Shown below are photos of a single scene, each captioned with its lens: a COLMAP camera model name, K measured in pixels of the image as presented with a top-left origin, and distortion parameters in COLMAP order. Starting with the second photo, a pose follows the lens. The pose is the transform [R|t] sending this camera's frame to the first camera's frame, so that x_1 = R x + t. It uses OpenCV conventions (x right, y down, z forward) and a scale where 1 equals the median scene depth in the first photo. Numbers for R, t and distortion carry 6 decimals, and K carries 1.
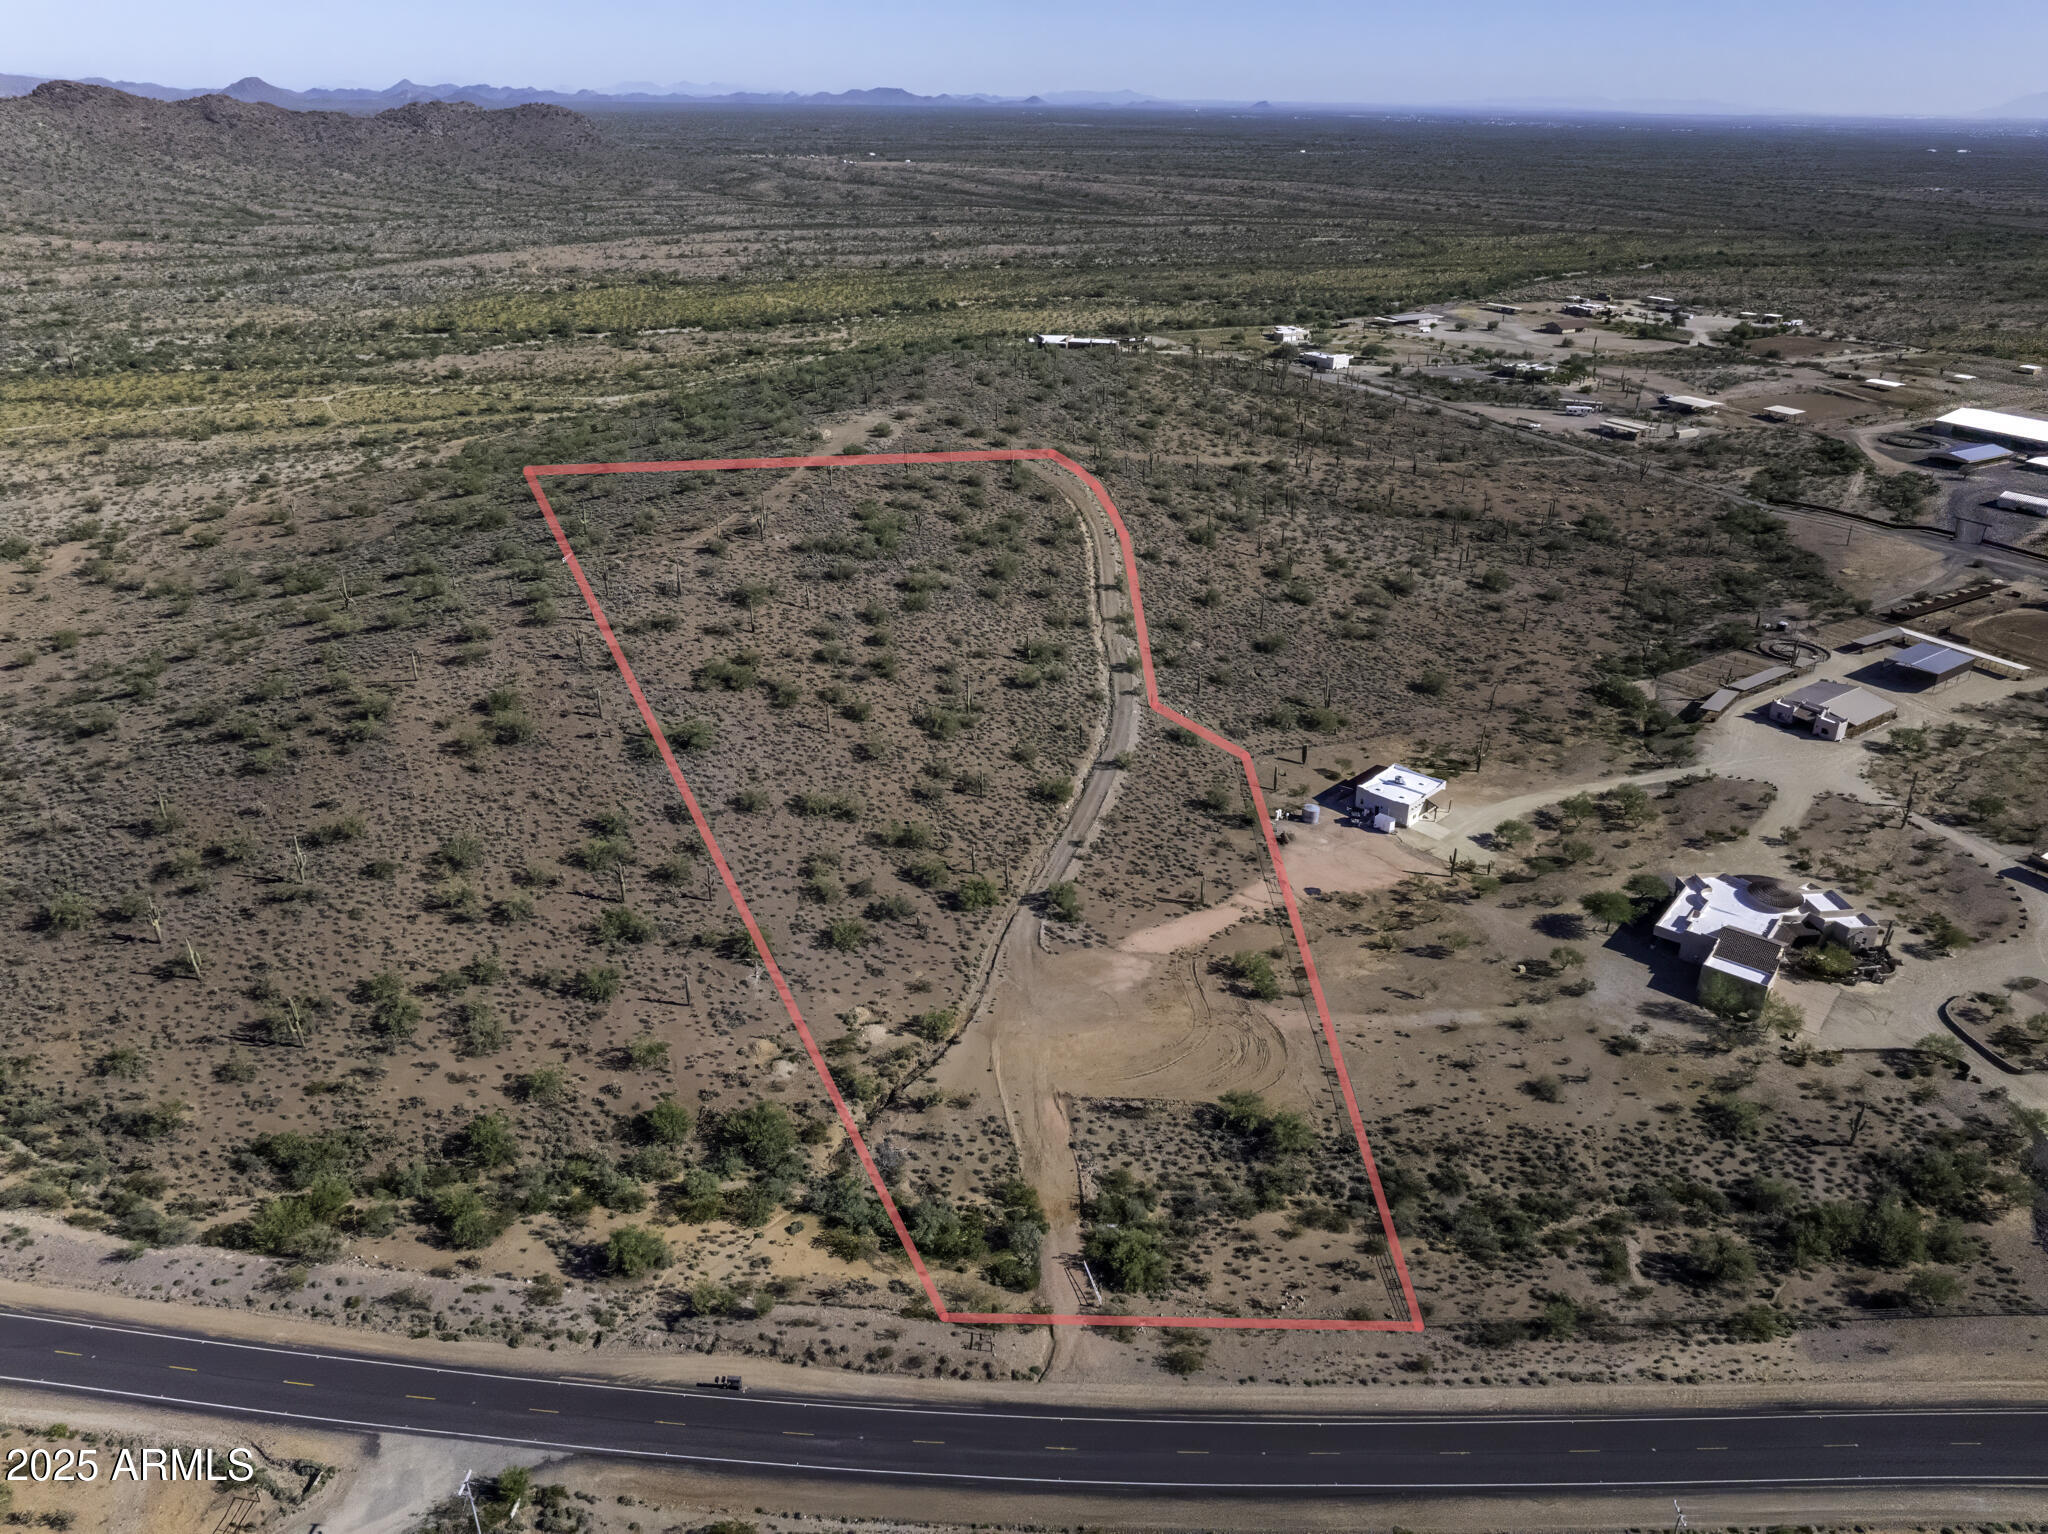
lens RADIAL K [[1423.0, 0, 1024.6], [0, 1423.0, 760.2], [0, 0, 1]] dist [-0.047150, 0.015512]
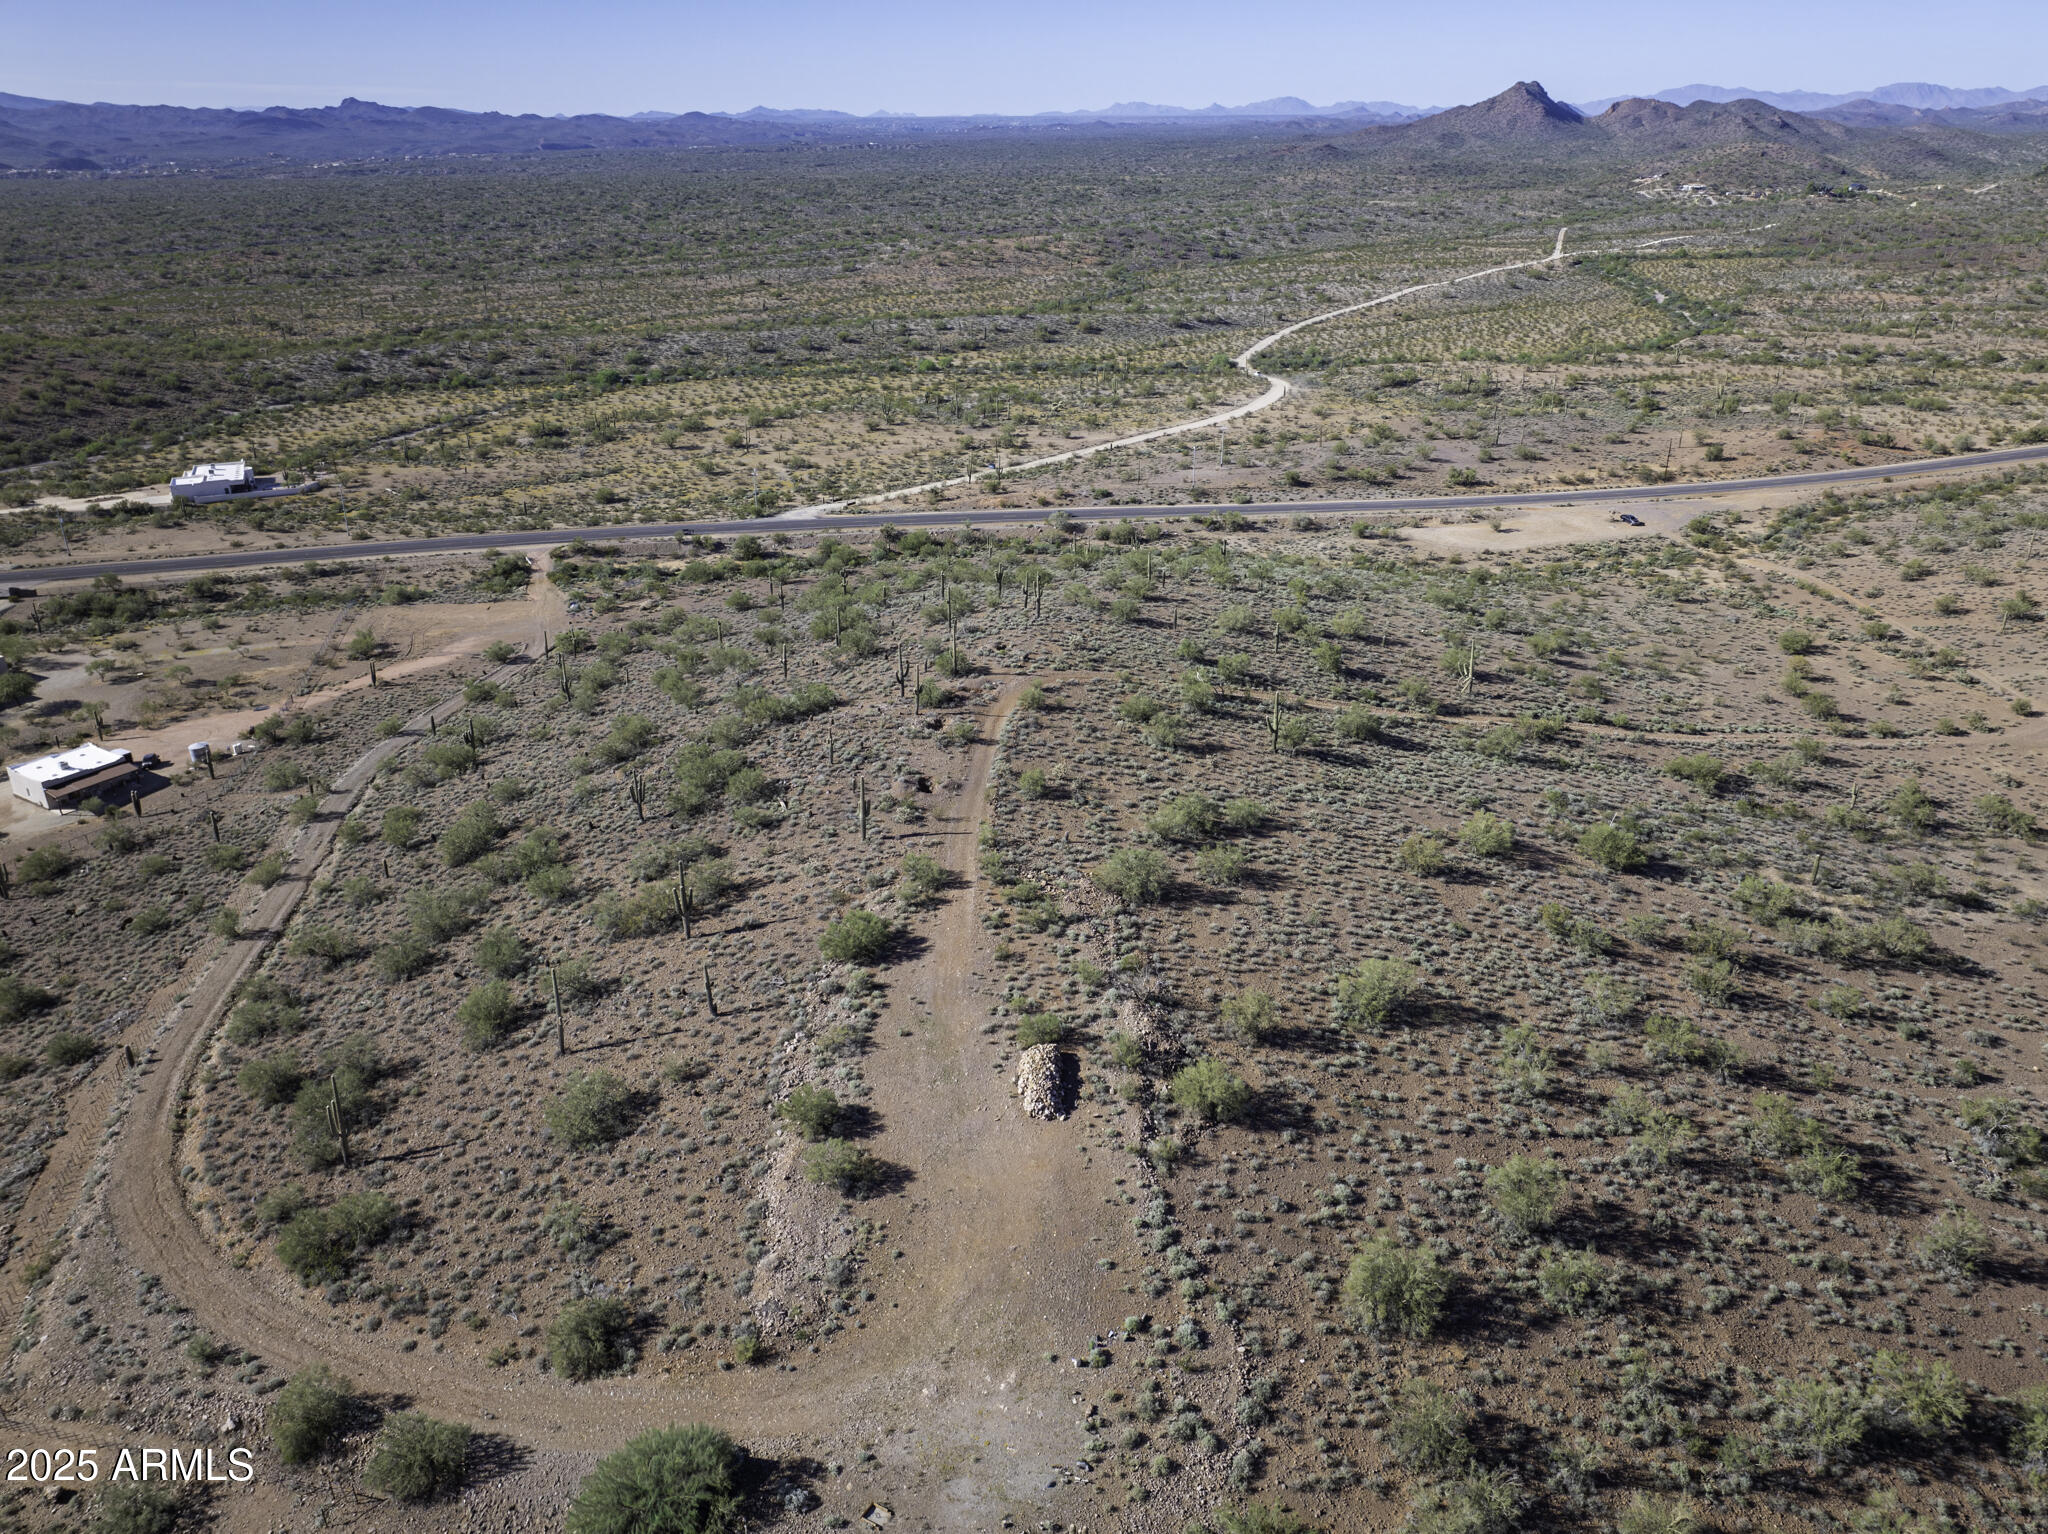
lens RADIAL K [[1465.1, 0, 1025.3], [0, 1465.1, 782.4], [0, 0, 1]] dist [-0.051026, 0.018265]
pose [[-0.975879, 0.076184, -0.204589, -0.129283], [-0.108454, 0.644135, 0.757184, -0.720768], [0.189468, 0.761108, -0.620336, 1.704235]]
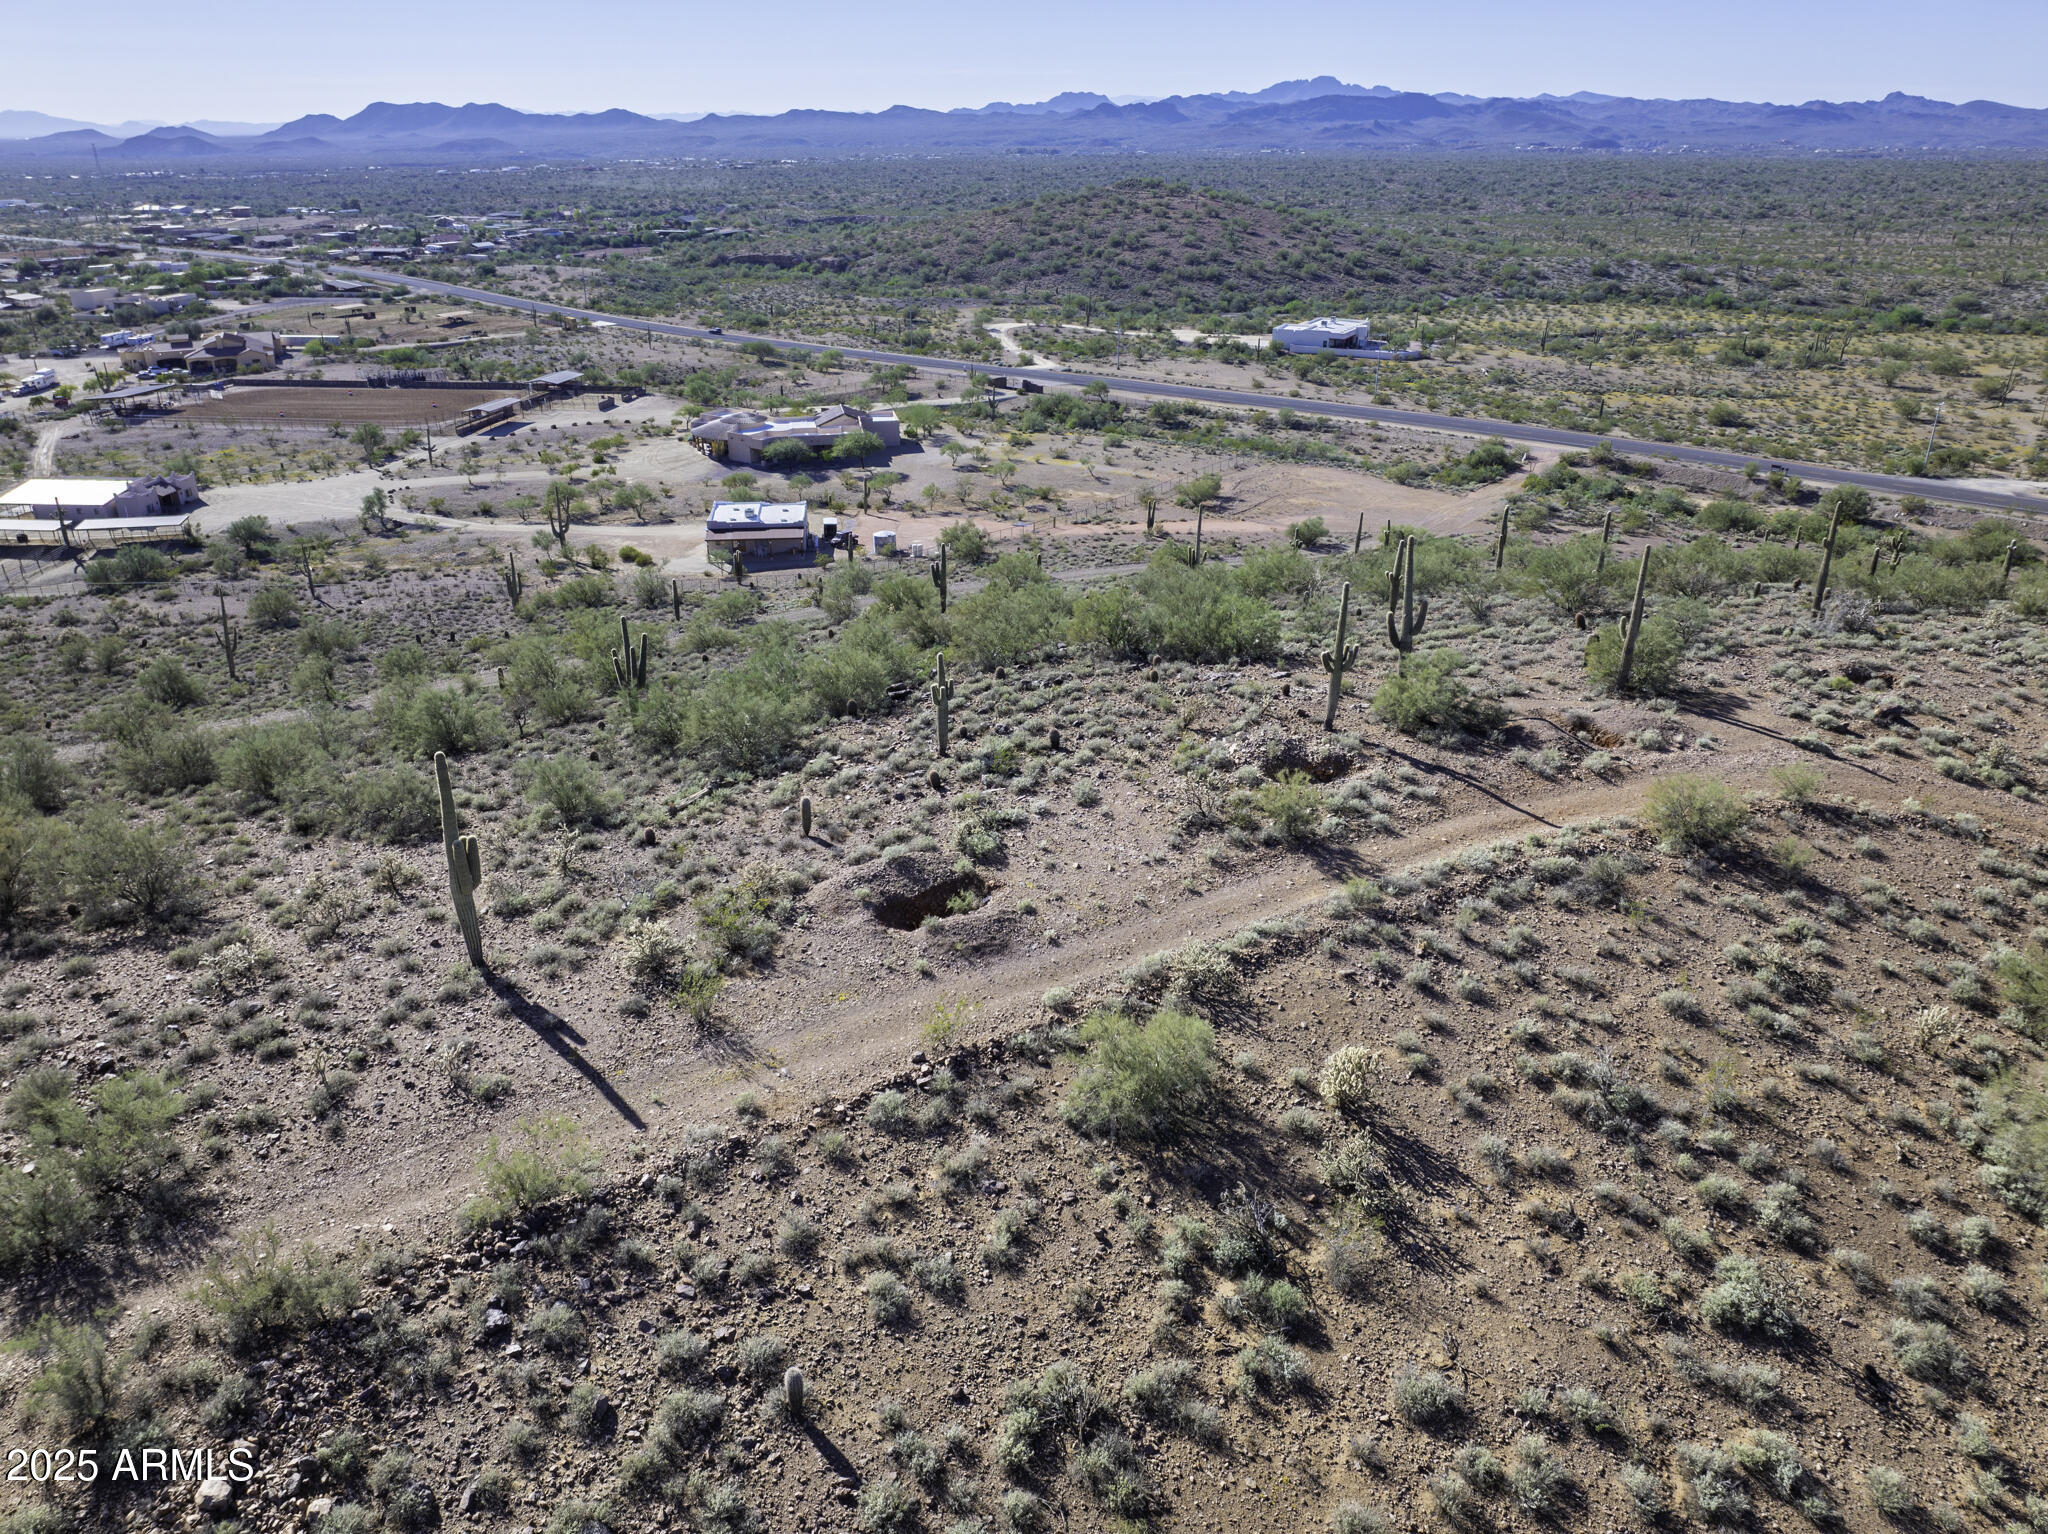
lens RADIAL K [[1423.0, 0, 1030.4], [0, 1423.0, 769.5], [0, 0, 1]] dist [-0.047150, 0.015512]
pose [[-0.765995, -0.279502, 0.578904, -0.325673], [0.272133, 0.674875, 0.685920, -0.374487], [-0.582404, 0.682951, -0.440890, 1.370444]]
